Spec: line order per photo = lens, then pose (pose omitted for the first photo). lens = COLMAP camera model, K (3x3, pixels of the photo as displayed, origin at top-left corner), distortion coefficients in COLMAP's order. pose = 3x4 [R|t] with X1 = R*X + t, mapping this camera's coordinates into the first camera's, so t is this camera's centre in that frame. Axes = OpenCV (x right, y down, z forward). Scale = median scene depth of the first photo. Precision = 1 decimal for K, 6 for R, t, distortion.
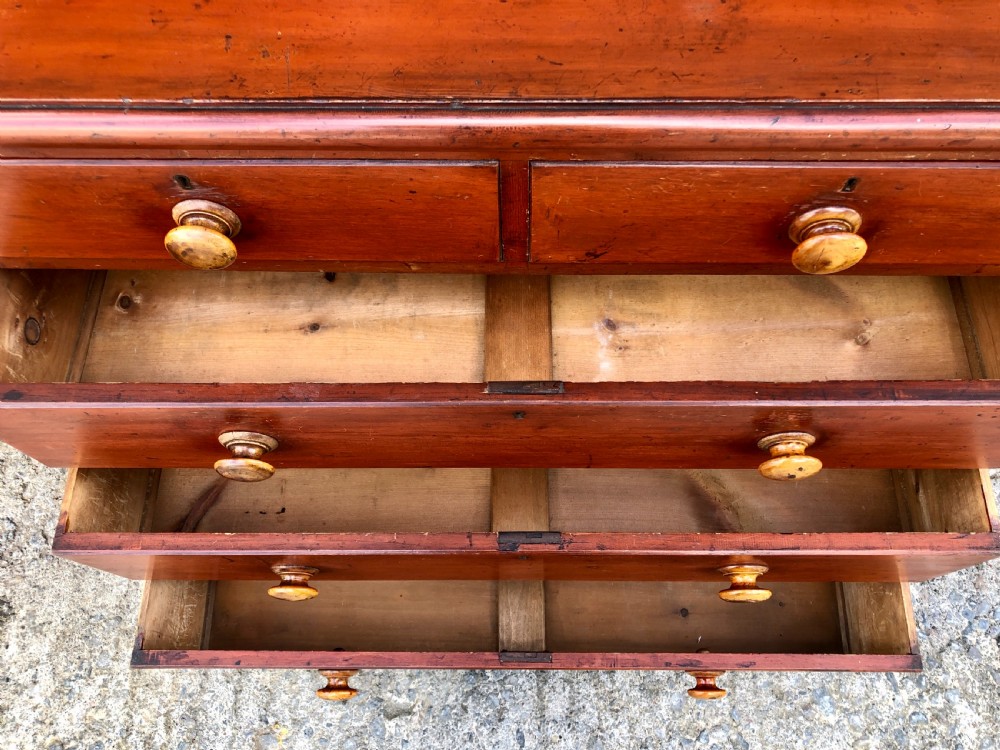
lens RADIAL K [[832.4, 0, 495.9], [0, 832.4, 379.8], [0, 0, 1]] dist [-0.004354, 0.019053]
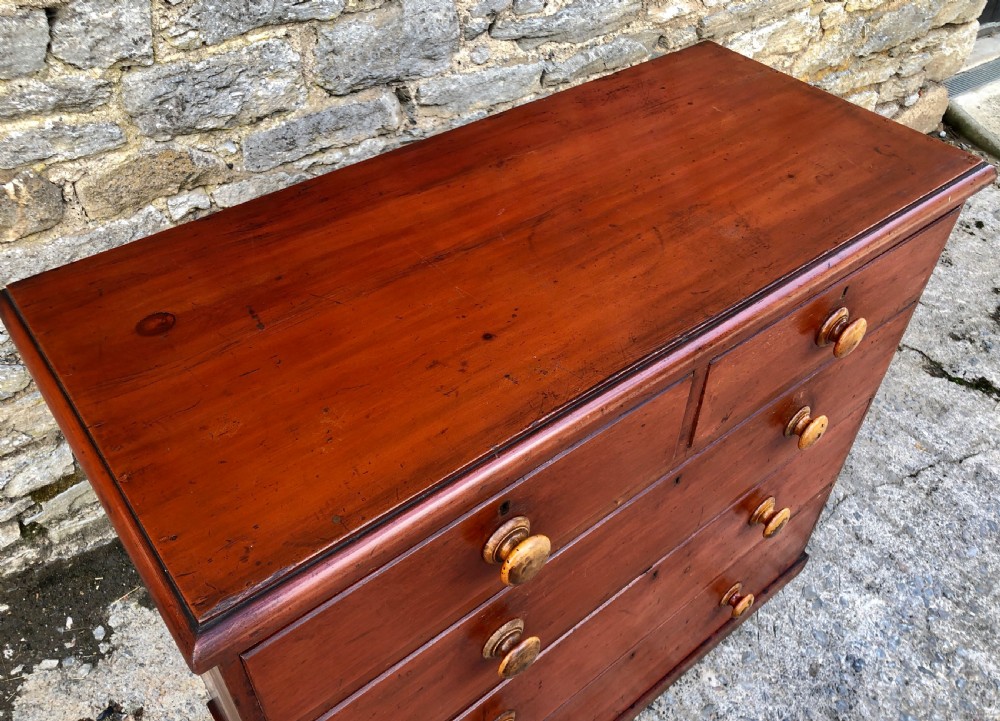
lens RADIAL K [[826.4, 0, 517.3], [0, 826.4, 344.3], [0, 0, 1]] dist [0.011458, 0.003250]
pose [[0.757841, -0.399000, 0.516213, -0.661270], [0.573862, 0.784081, -0.236429, -0.104589], [-0.310418, 0.475411, 0.823180, -0.035032]]
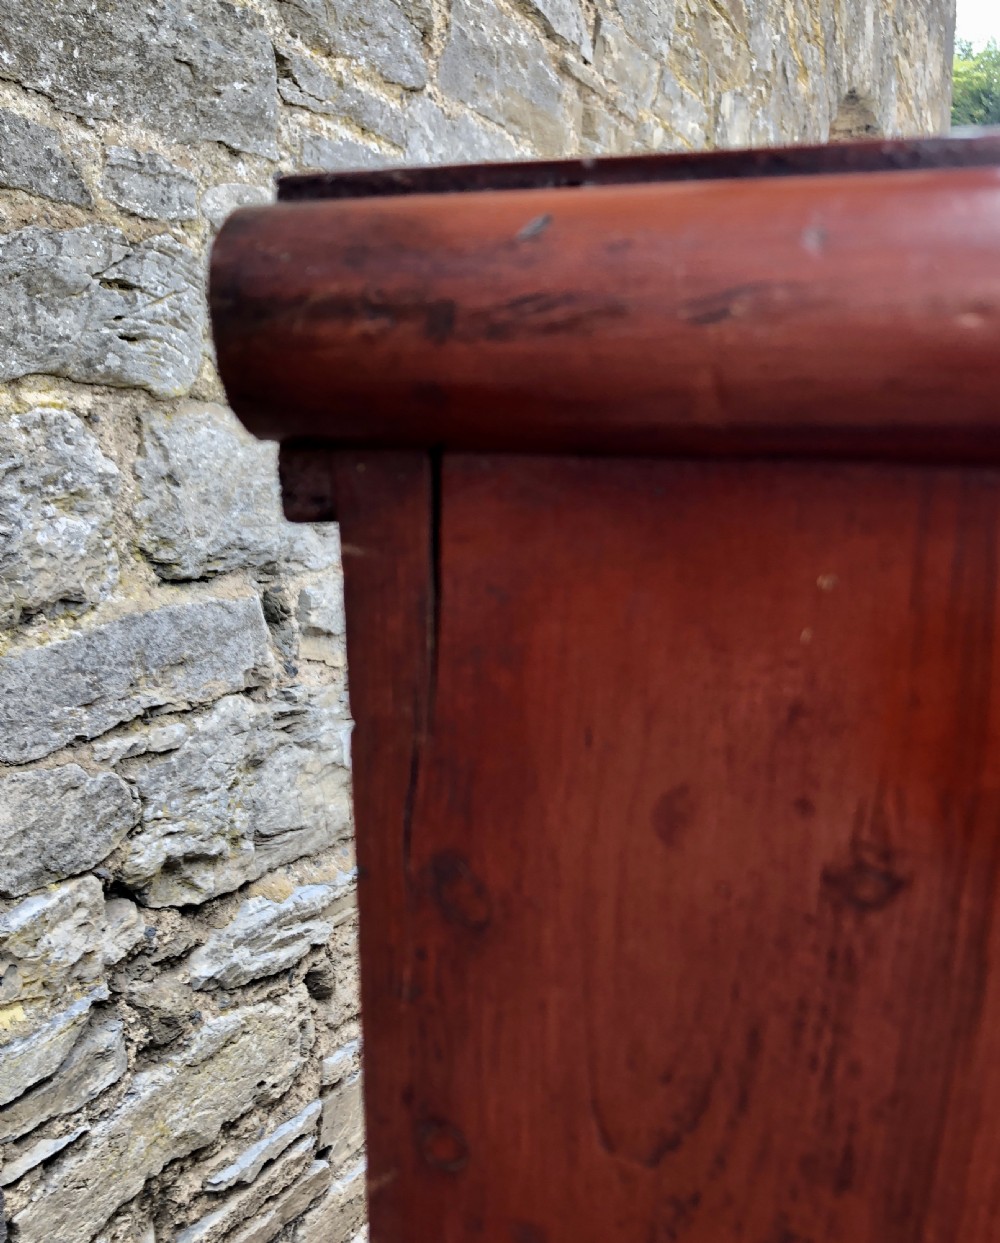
lens RADIAL K [[1269.4, 0, 588.5], [0, 1269.4, 627.5], [0, 0, 1]] dist [-0.003663, 0.000000]
pose [[0.307801, -0.143481, 0.940570, -0.792685], [0.864512, 0.455012, -0.213500, -0.592482], [-0.397338, 0.878850, 0.264094, 0.901143]]
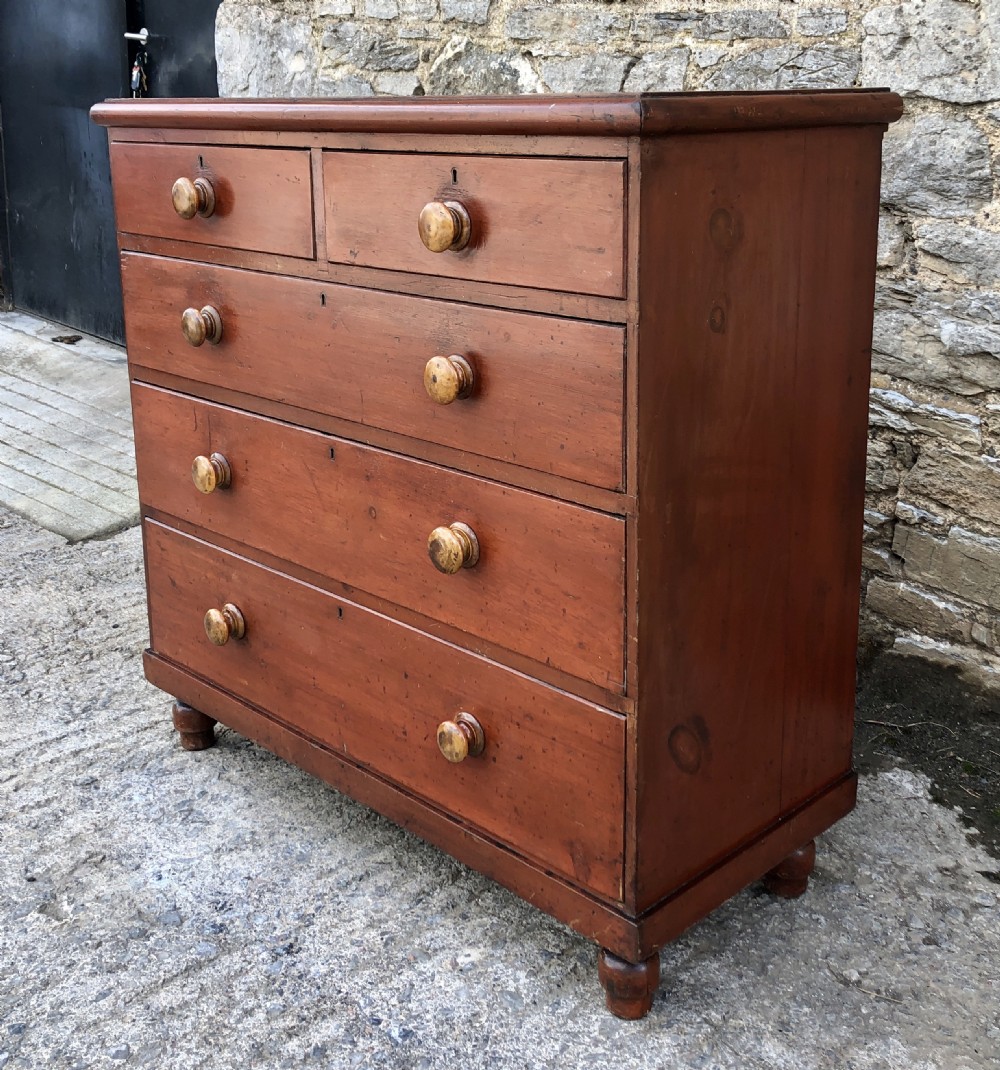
lens RADIAL K [[1319.1, 0, 500.2], [0, 1319.1, 432.4], [0, 0, 1]] dist [0.008143, 0.000000]
pose [[0.719385, 0.193174, -0.667209, 1.582735], [-0.638720, 0.561467, -0.526109, 0.885493], [0.272986, 0.804636, 0.527295, 0.121429]]
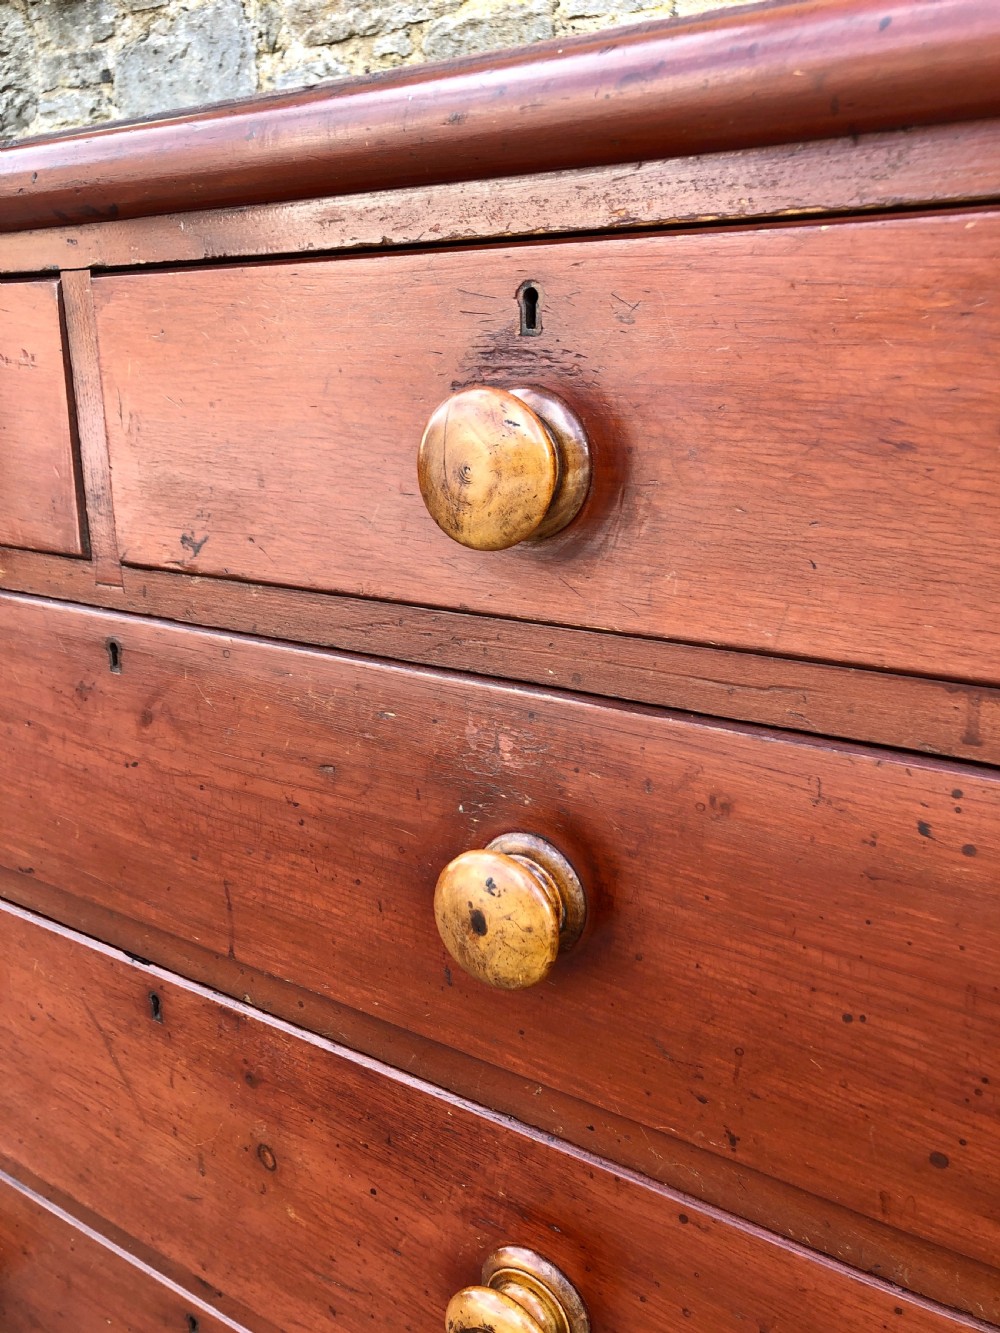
lens RADIAL K [[1109.6, 0, 503.2], [0, 1109.6, 661.0], [0, 0, 1]] dist [-0.004354, 0.019053]
pose [[0.849340, 0.163512, -0.501881, 0.563713], [-0.489322, 0.600473, -0.632452, 0.209340], [0.197953, 0.782749, 0.590016, 0.588124]]
